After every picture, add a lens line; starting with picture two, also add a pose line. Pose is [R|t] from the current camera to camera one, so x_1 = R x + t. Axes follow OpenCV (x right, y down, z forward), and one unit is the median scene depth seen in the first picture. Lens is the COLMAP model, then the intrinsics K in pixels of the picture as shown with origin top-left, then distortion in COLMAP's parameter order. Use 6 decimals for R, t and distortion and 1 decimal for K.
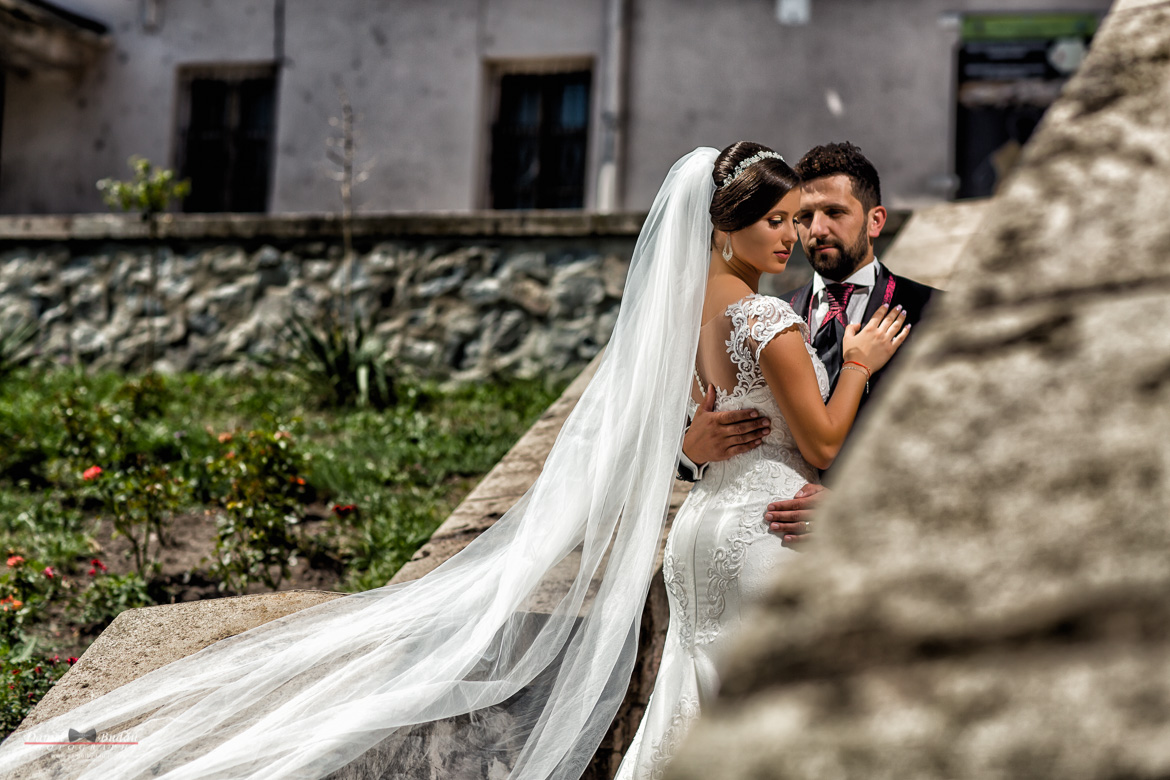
lens RADIAL K [[2633.0, 0, 585.0], [0, 2633.0, 390.0], [0, 0, 1]] dist [-0.035292, -0.144274]
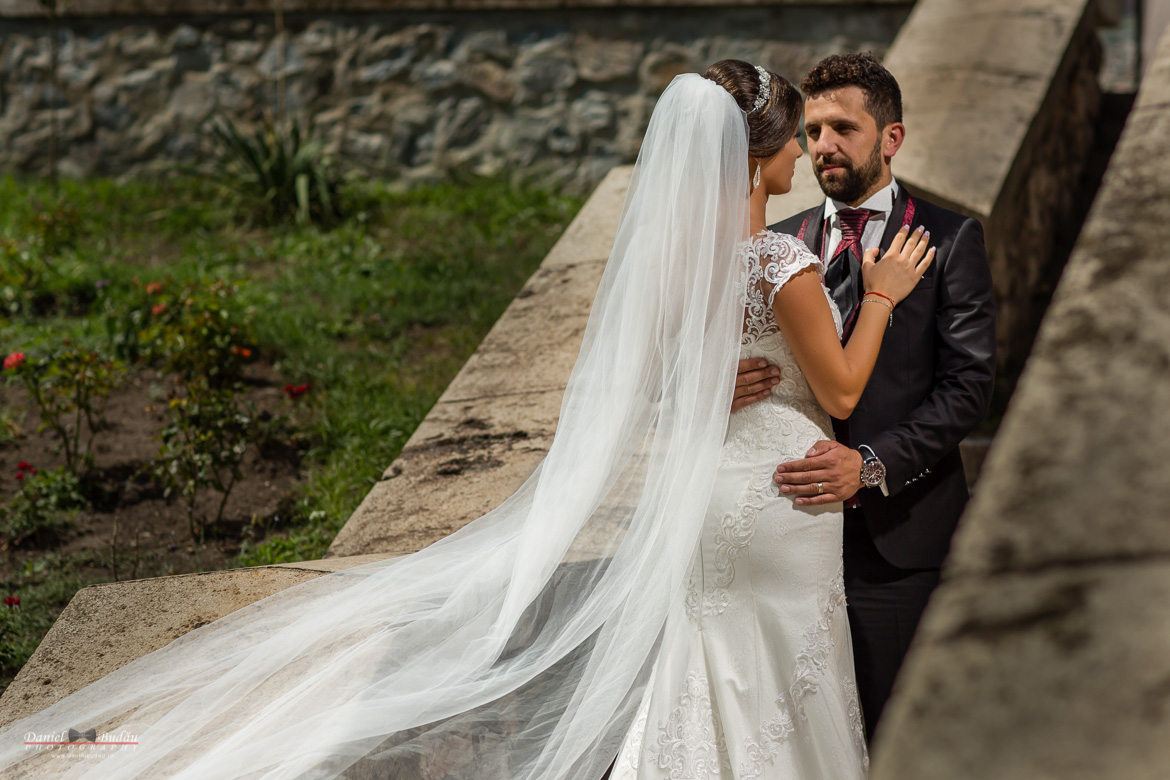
lens RADIAL K [[3074.7, 0, 585.0], [0, 3074.7, 390.0], [0, 0, 1]] dist [-0.071202, 0.467023]
pose [[0.999731, -0.021069, 0.009688, -0.004230], [0.020220, 0.996538, 0.080640, -0.036023], [-0.011353, -0.080422, 0.996696, -0.036209]]
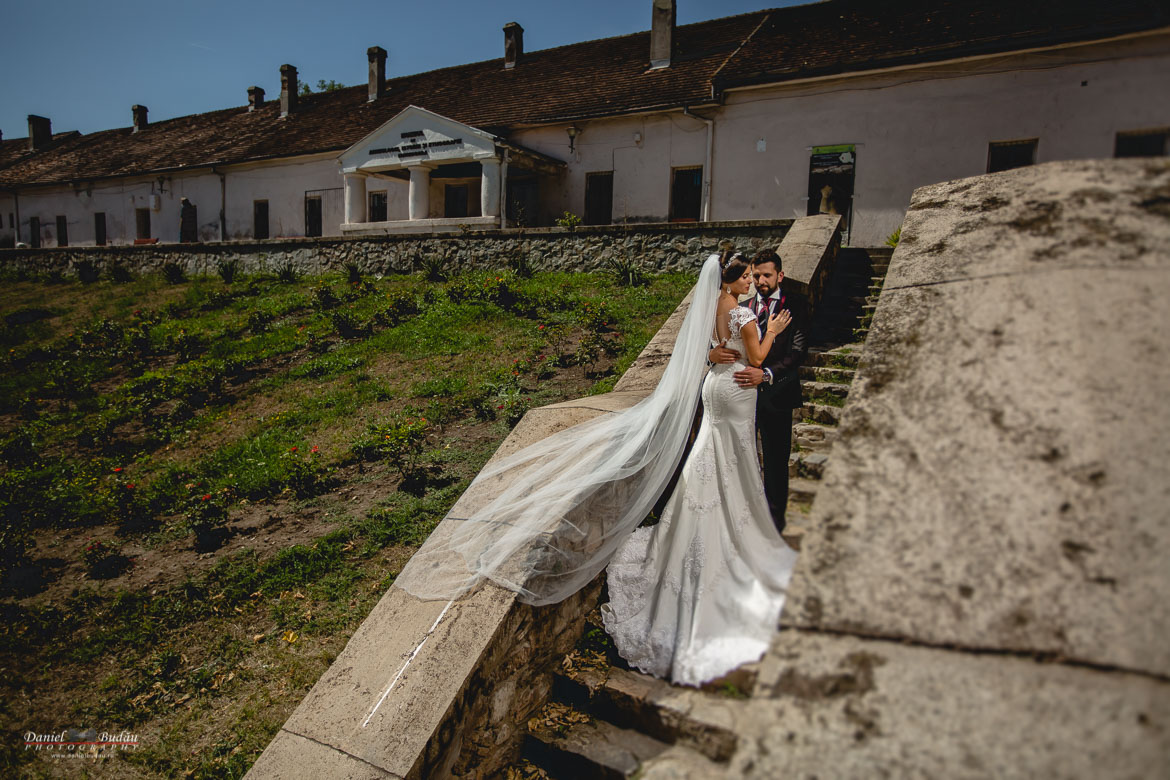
lens RADIAL K [[705.9, 0, 579.2], [0, 705.9, 403.3], [0, 0, 1]] dist [-0.003619, -0.000180]
pose [[0.985616, 0.003808, -0.168955, 0.013938], [0.029532, 0.980482, 0.194379, -0.045673], [0.166397, -0.196573, 0.966267, 0.099715]]
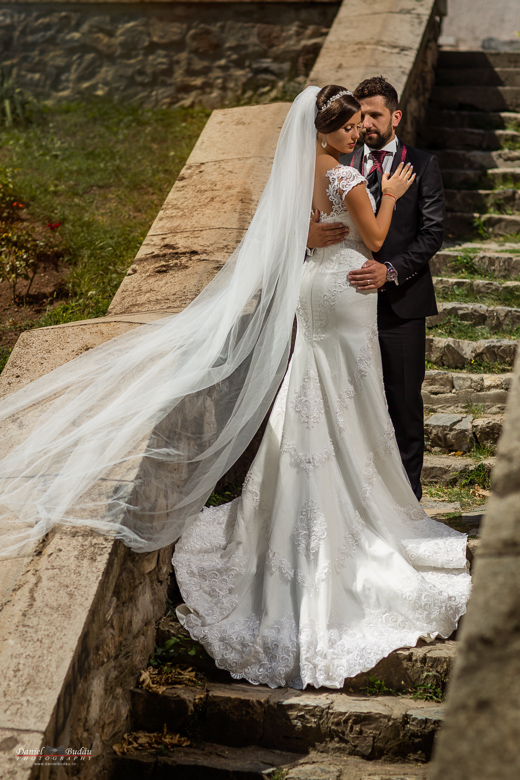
lens RADIAL K [[1755.4, 0, 291.1], [0, 1755.4, 390.2], [0, 0, 1]] dist [-0.035292, -0.144274]
pose [[0.993887, -0.038265, 0.103561, -0.059588], [0.018381, 0.982276, 0.186537, -0.060169], [-0.108863, -0.183493, 0.976974, -0.163155]]
